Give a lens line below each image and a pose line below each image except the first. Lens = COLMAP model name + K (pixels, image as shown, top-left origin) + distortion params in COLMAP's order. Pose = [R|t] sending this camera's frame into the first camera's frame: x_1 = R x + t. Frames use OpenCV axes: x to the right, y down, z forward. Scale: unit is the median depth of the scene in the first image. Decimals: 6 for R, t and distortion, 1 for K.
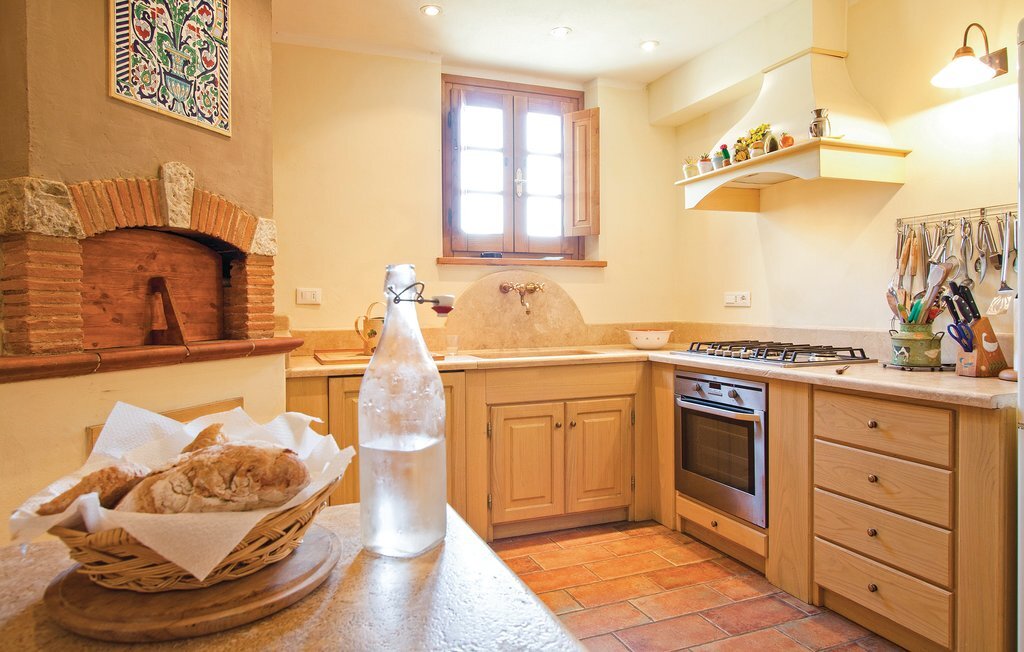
lens RADIAL K [[624.7, 0, 512.0], [0, 624.7, 326.0], [0, 0, 1]] dist [-0.000612, -0.000039]
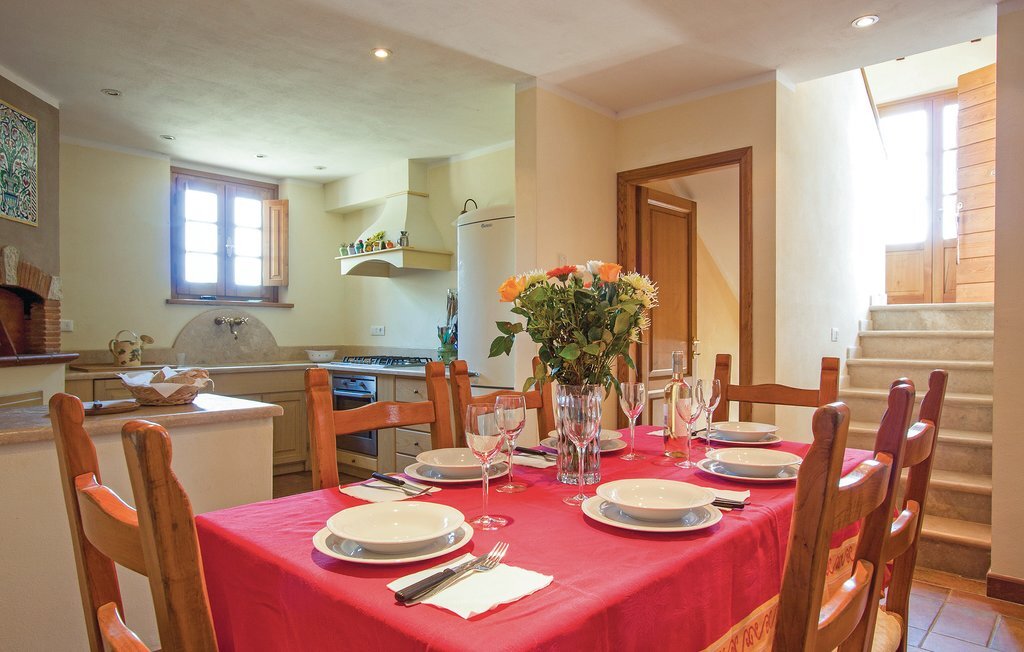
lens RADIAL K [[634.3, 0, 509.4], [0, 634.3, 344.2], [0, 0, 1]] dist [-0.021713, 0.000096]
pose [[0.906283, 0.000826, 0.422671, -0.020714], [0.006755, 0.999842, -0.016439, 0.022840], [-0.422618, 0.017754, 0.906134, -0.662852]]
